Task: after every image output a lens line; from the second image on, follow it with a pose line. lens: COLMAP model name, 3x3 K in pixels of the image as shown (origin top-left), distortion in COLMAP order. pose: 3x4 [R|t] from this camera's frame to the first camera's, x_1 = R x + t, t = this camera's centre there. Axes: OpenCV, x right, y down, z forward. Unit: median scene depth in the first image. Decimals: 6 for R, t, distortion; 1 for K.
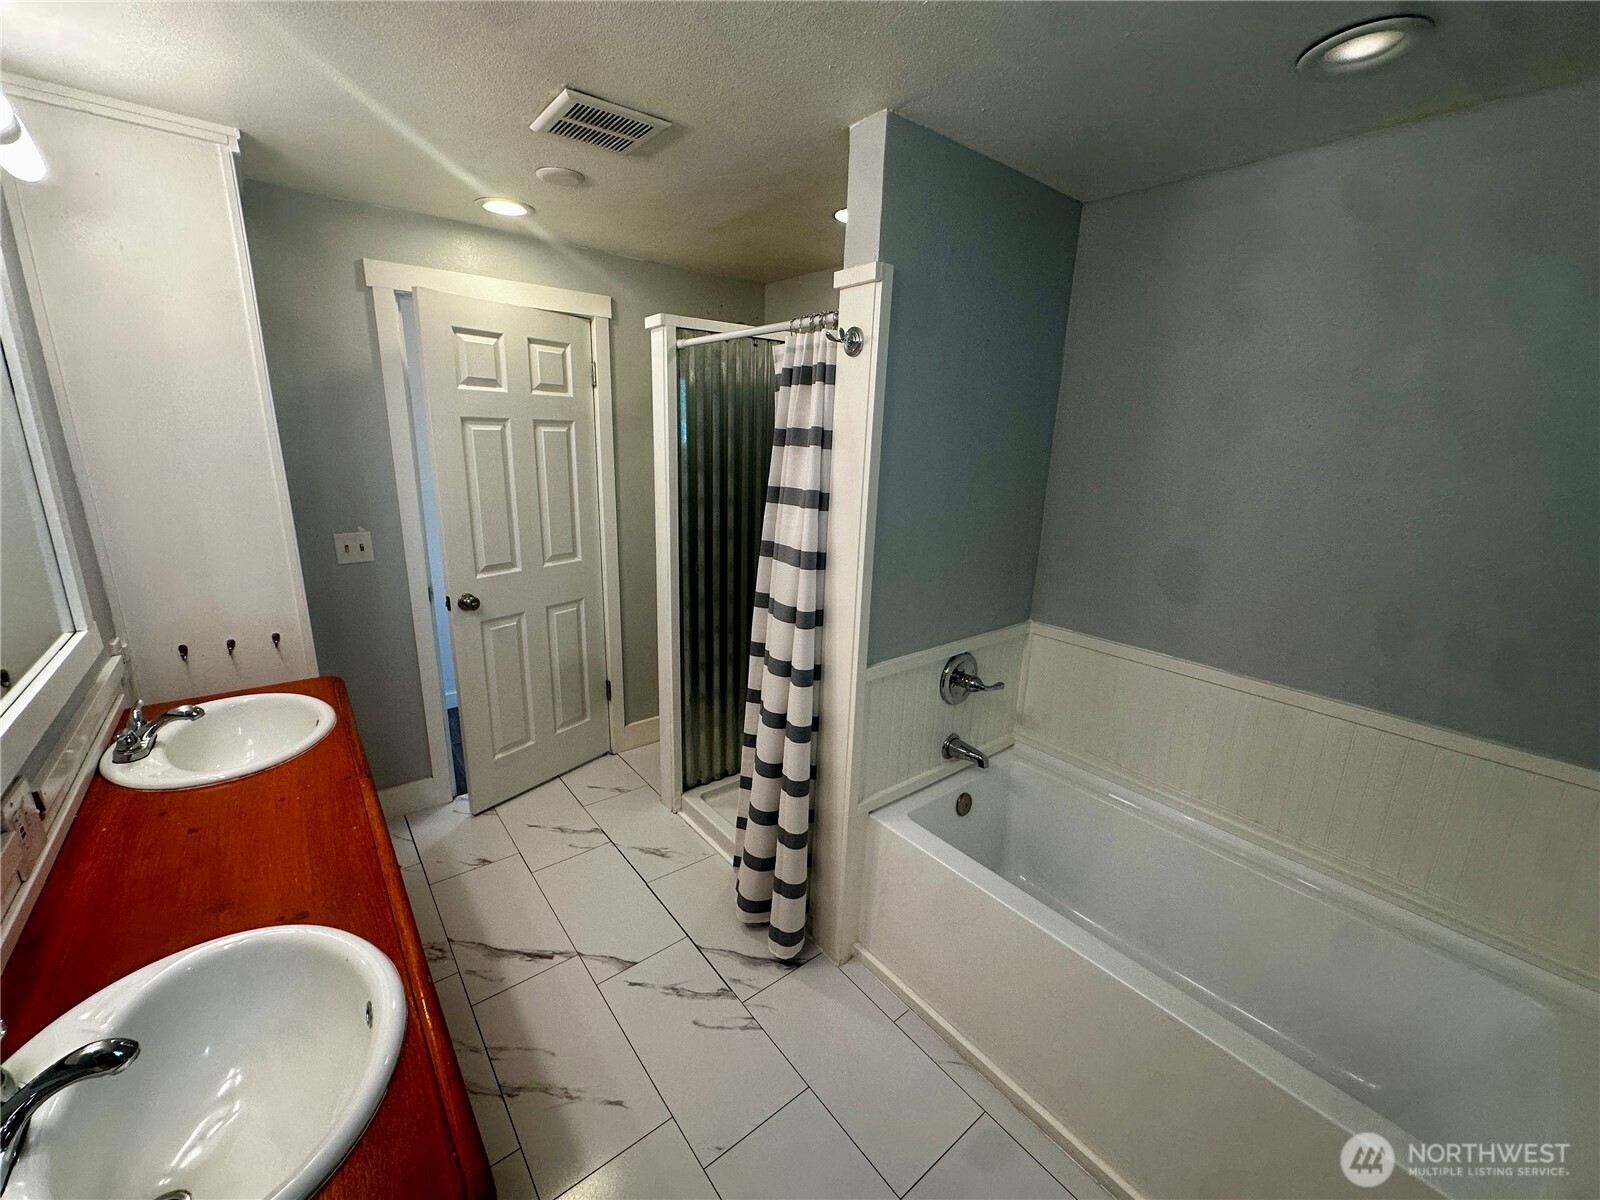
lens RADIAL K [[638.3, 0, 796.1], [0, 638.3, 597.2], [0, 0, 1]] dist [-0.001775, -0.000932]
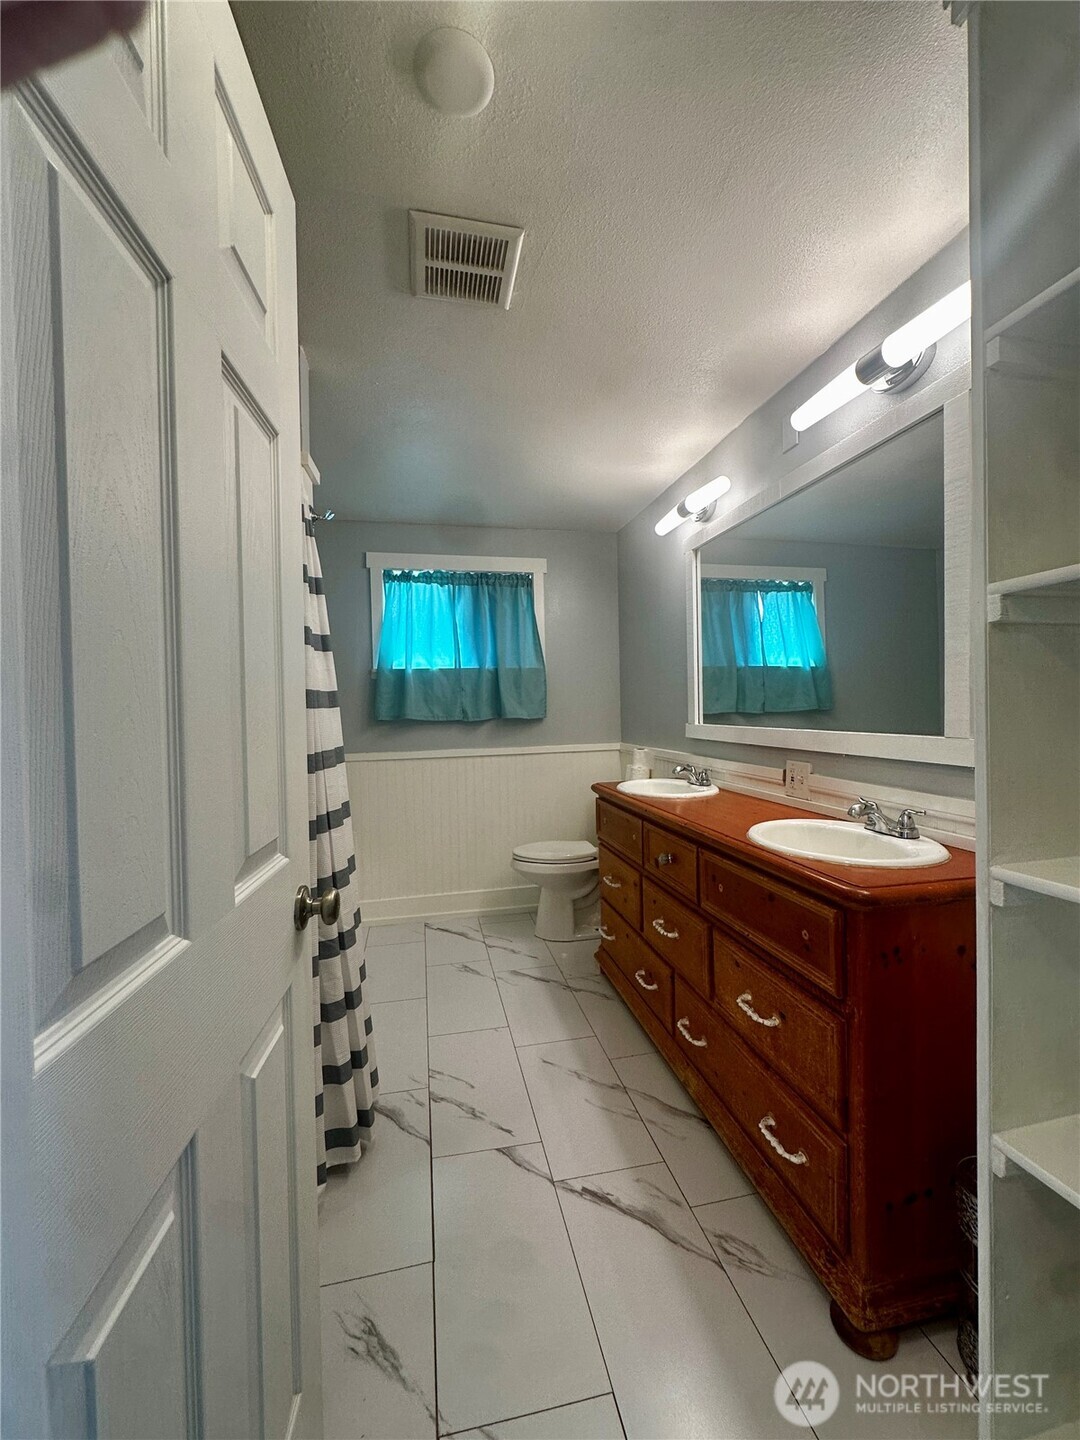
lens RADIAL K [[574.5, 0, 539.3], [0, 574.5, 719.6], [0, 0, 1]] dist [-0.001775, -0.000932]
pose [[-0.894064, -0.023273, 0.447333, -0.656758], [0.101246, 0.962306, 0.252420, -0.213100], [-0.436346, 0.270970, -0.858008, 1.513246]]
